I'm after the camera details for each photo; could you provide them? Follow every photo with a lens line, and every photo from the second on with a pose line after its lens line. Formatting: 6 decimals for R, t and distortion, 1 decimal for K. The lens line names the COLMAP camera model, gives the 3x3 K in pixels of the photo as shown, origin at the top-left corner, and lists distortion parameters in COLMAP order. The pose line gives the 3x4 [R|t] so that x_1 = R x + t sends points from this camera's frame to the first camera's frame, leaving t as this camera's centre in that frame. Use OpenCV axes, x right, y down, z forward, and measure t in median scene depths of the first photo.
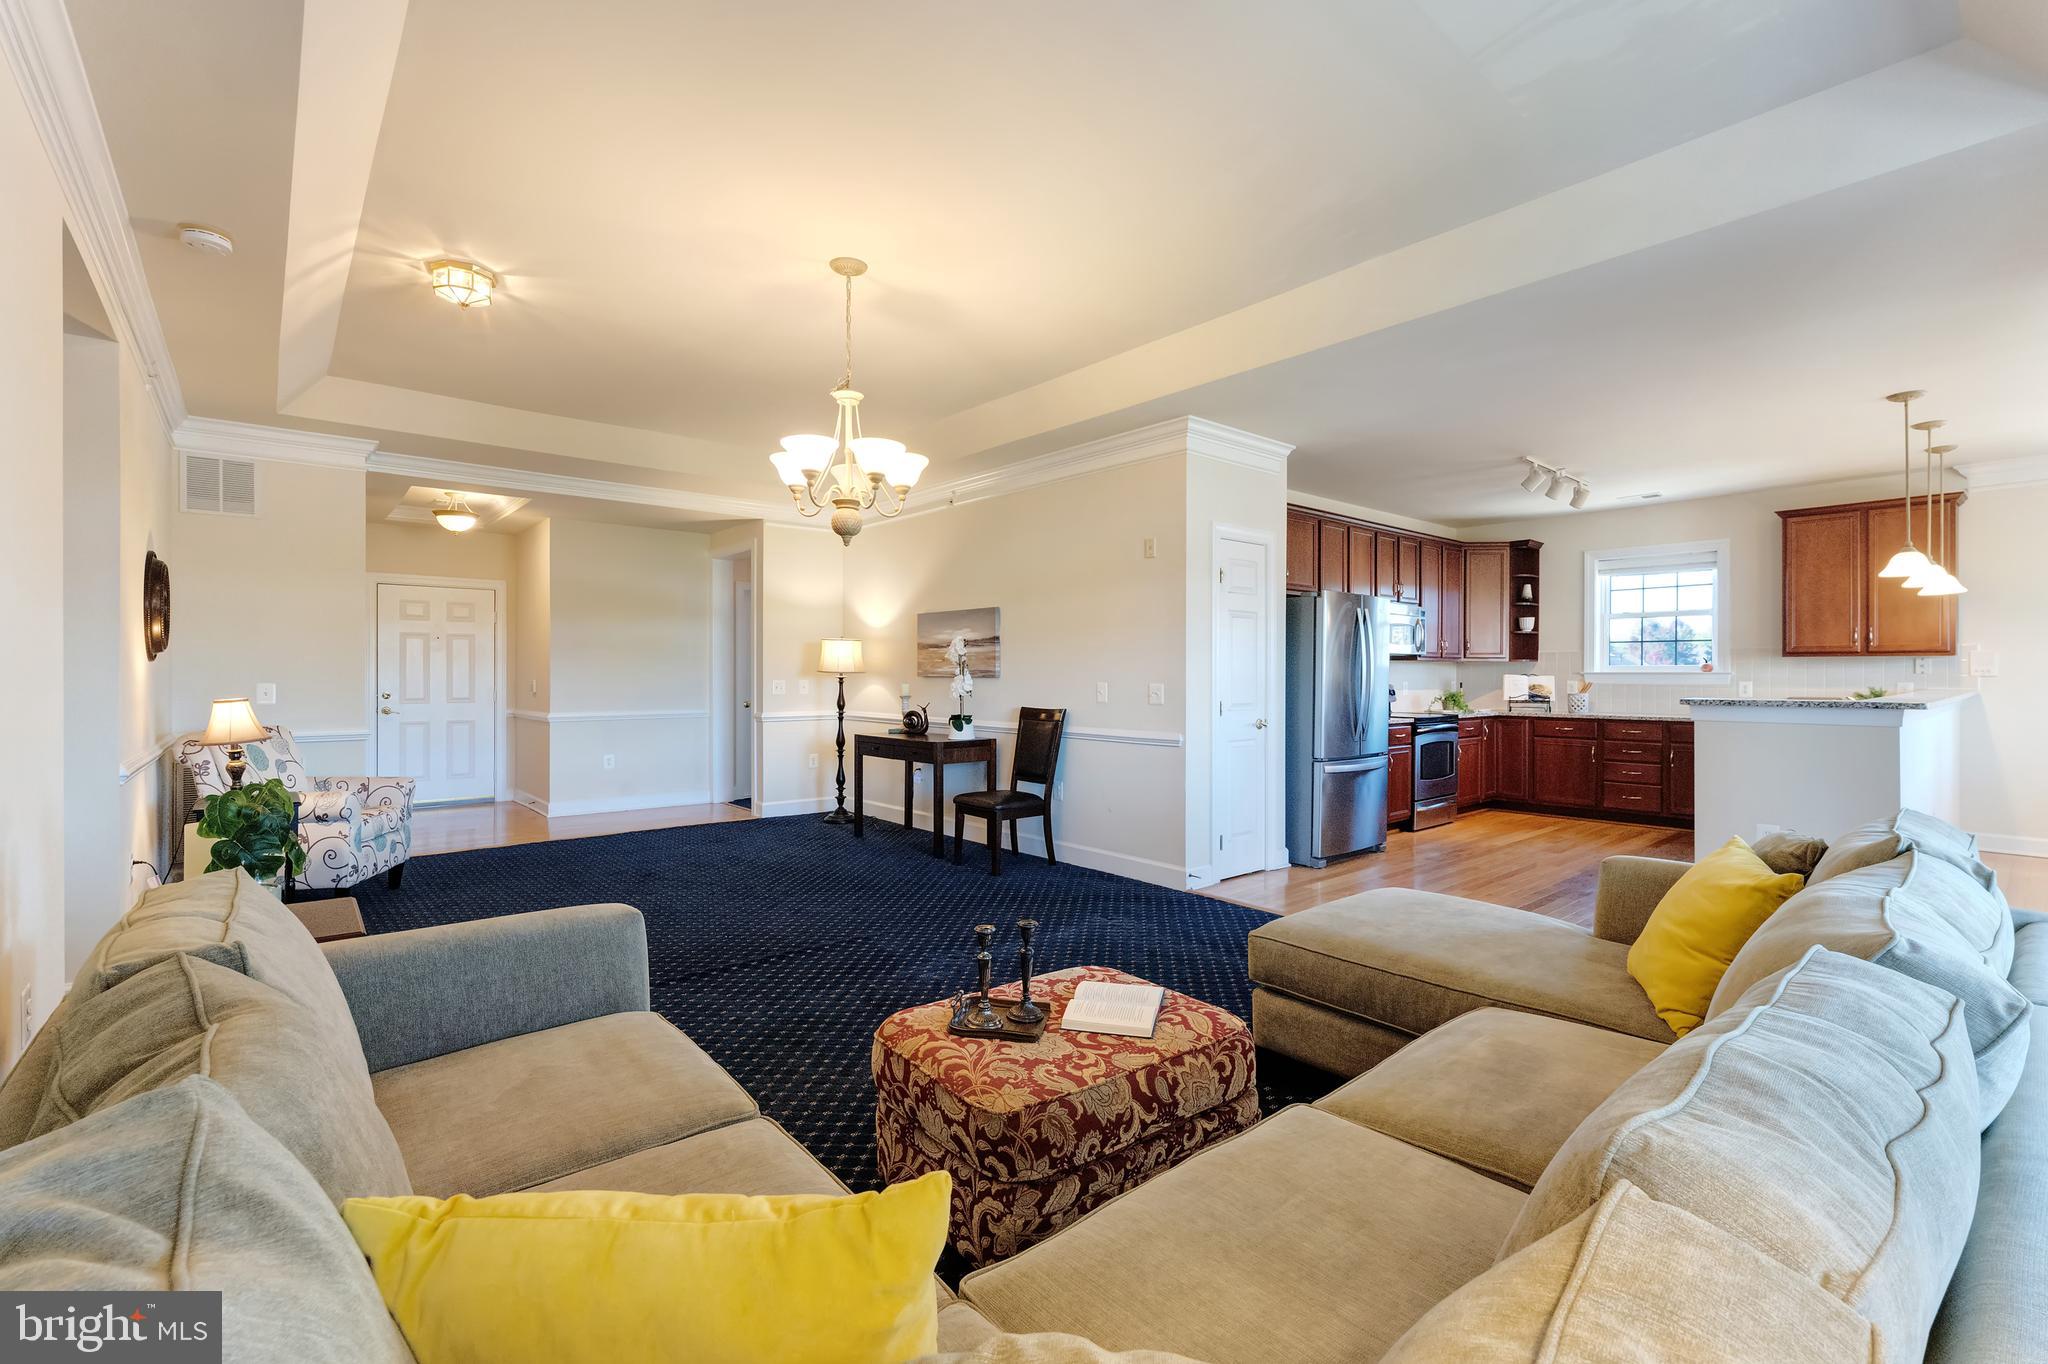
lens RADIAL K [[880.0, 0, 1020.1], [0, 880.0, 673.2], [0, 0, 1]] dist [0.000522, 0.000139]
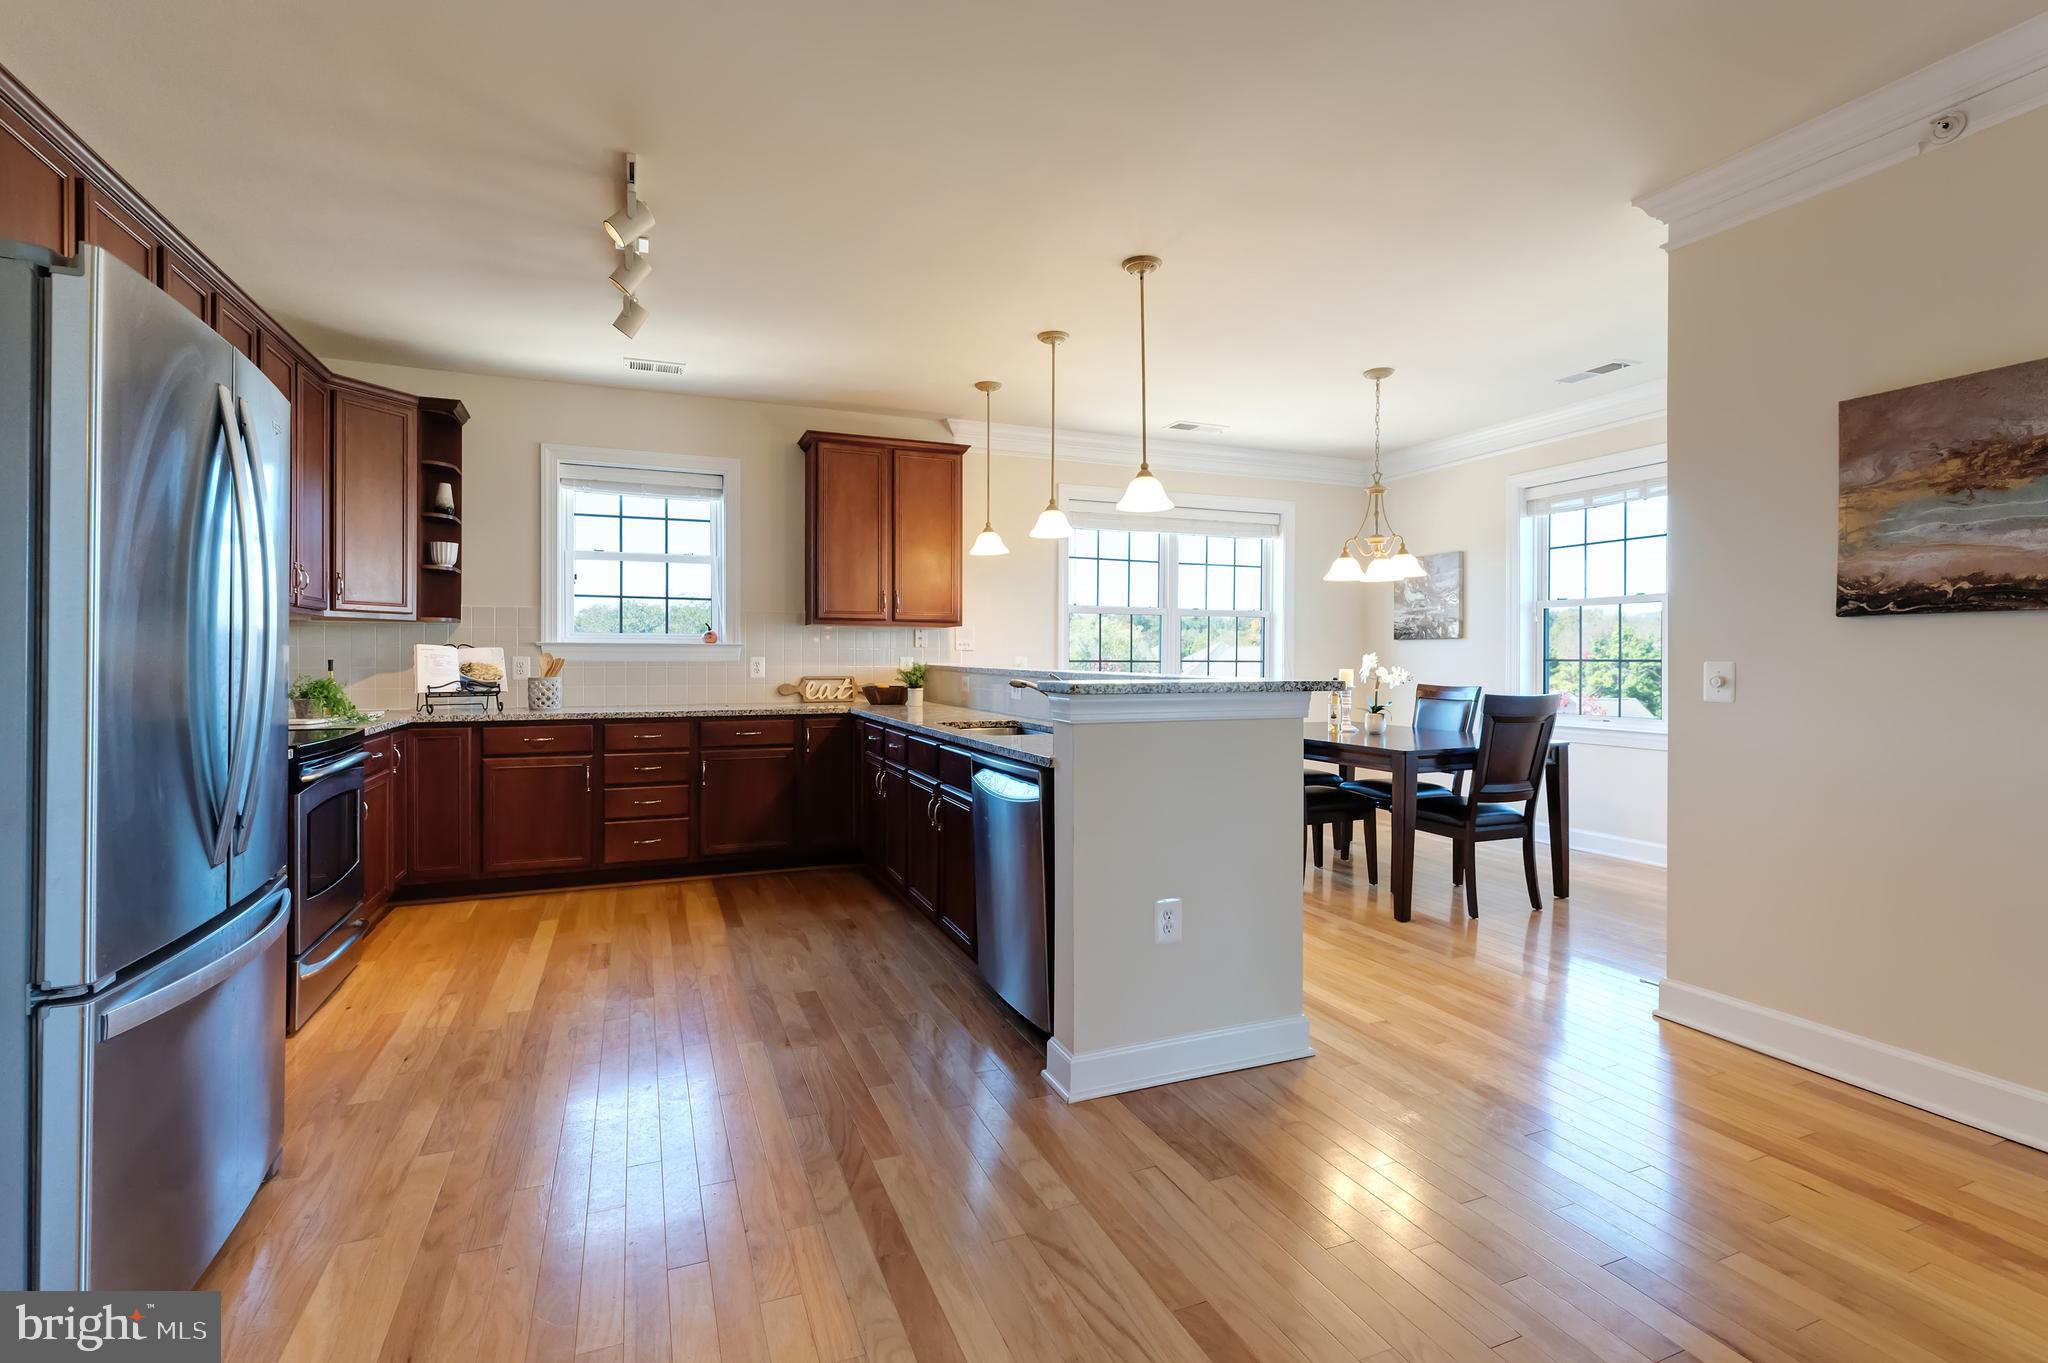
lens RADIAL K [[928.3, 0, 1015.1], [0, 928.3, 664.7], [0, 0, 1]] dist [-0.001356, 0.000017]
pose [[0.309082, -0.006754, 0.951011, 0.145088], [-0.003381, 0.999961, 0.008201, 0.008786], [-0.951029, -0.005750, 0.309047, 0.534513]]
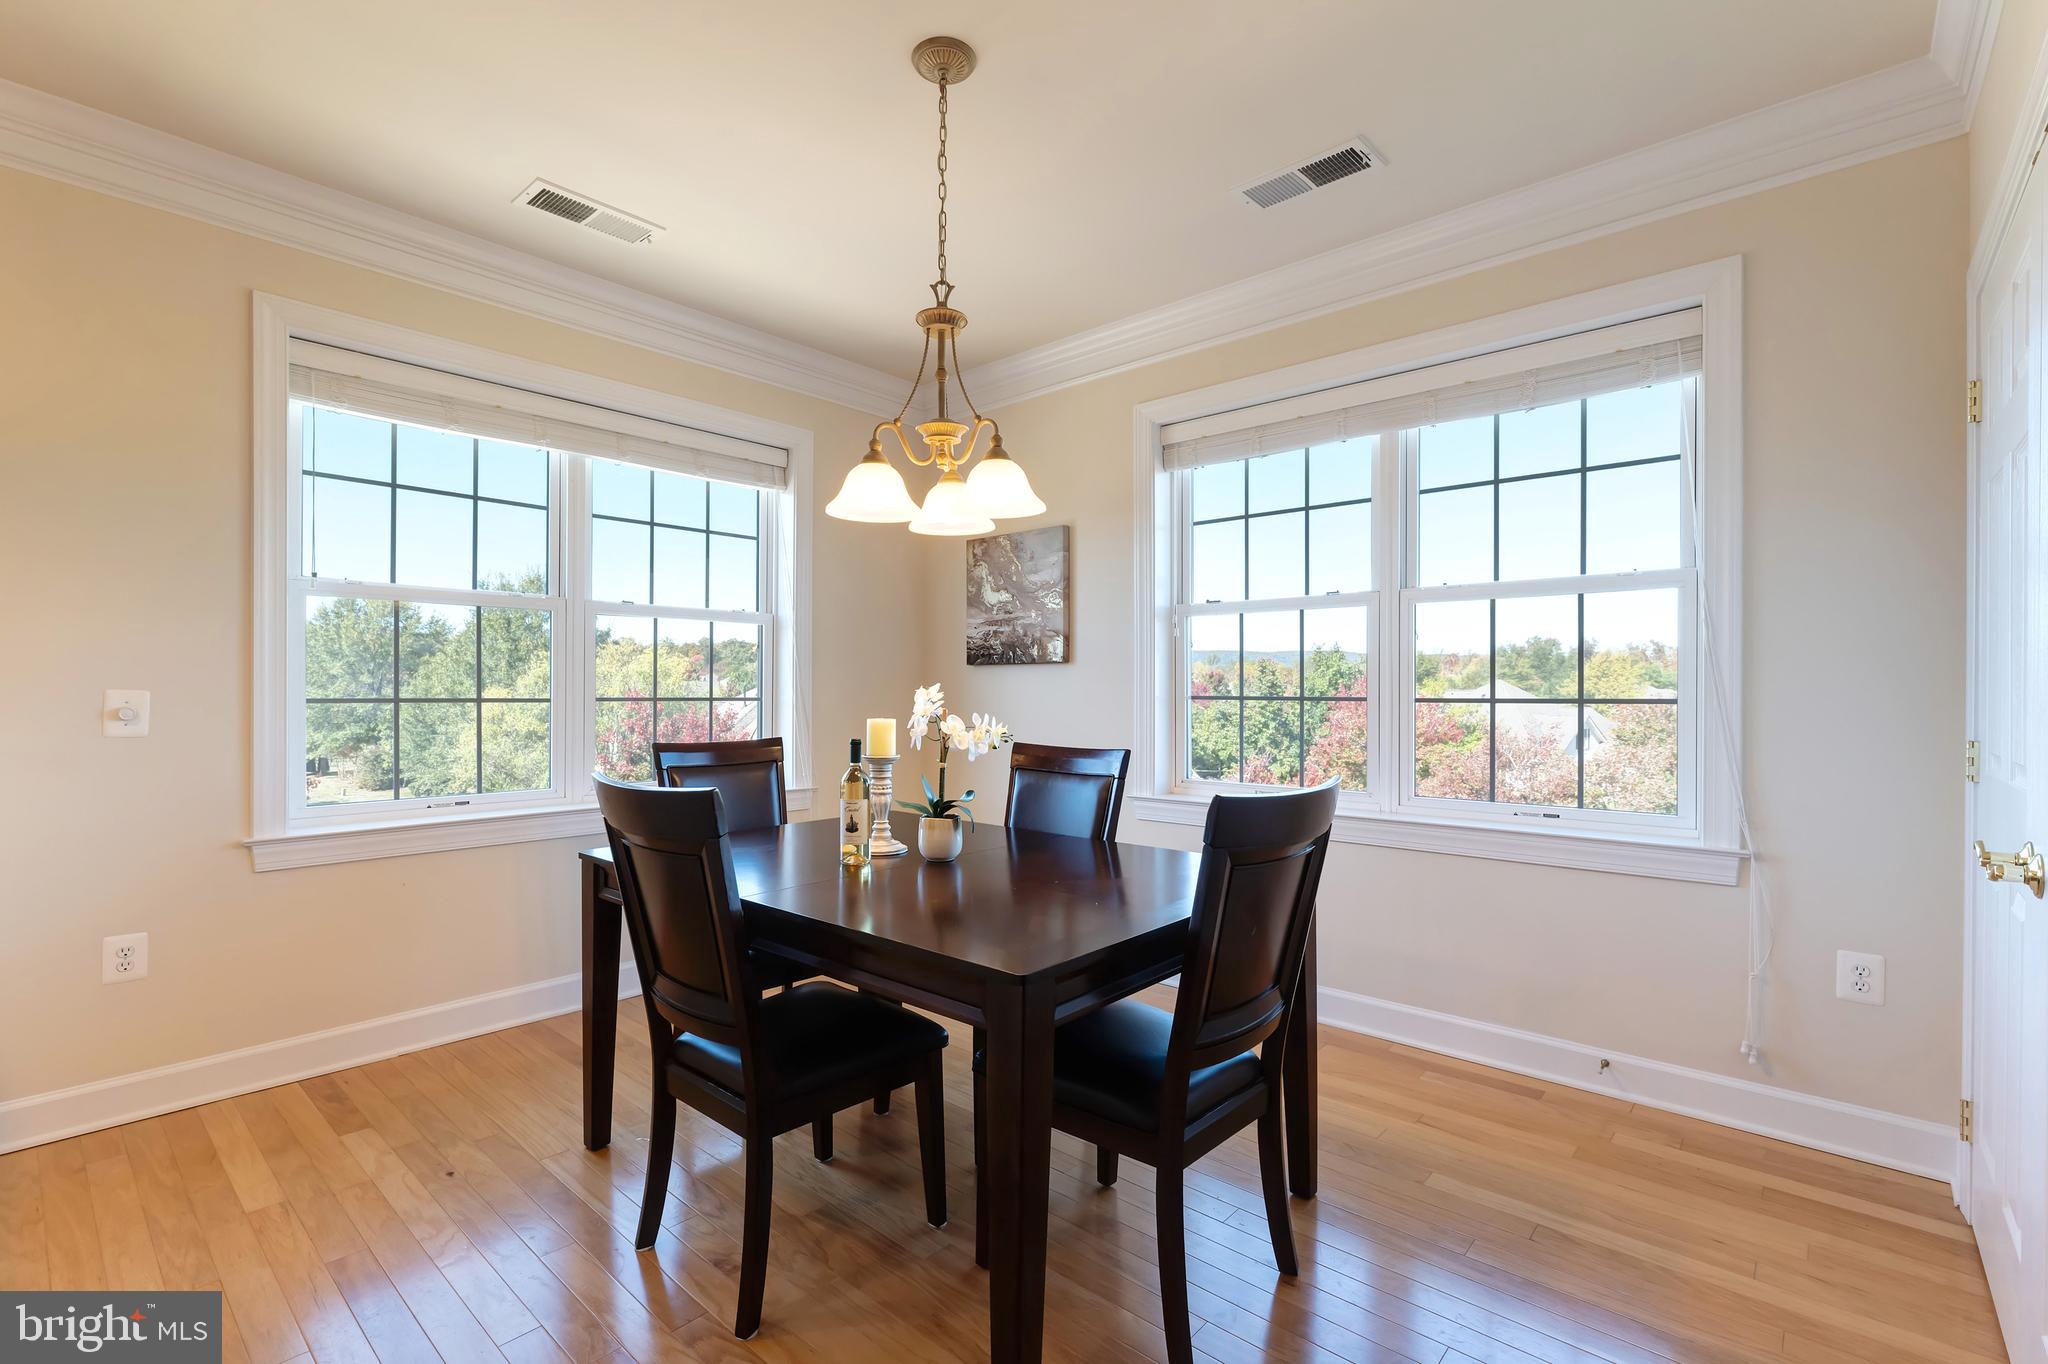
lens RADIAL K [[906.9, 0, 1023.4], [0, 906.9, 709.9], [0, 0, 1]] dist [0.000773, 0.000045]
pose [[-0.147121, -0.020196, 0.988912, 0.557001], [-0.005164, 0.999794, 0.019650, 0.007488], [-0.989105, -0.002216, -0.147195, 0.511231]]
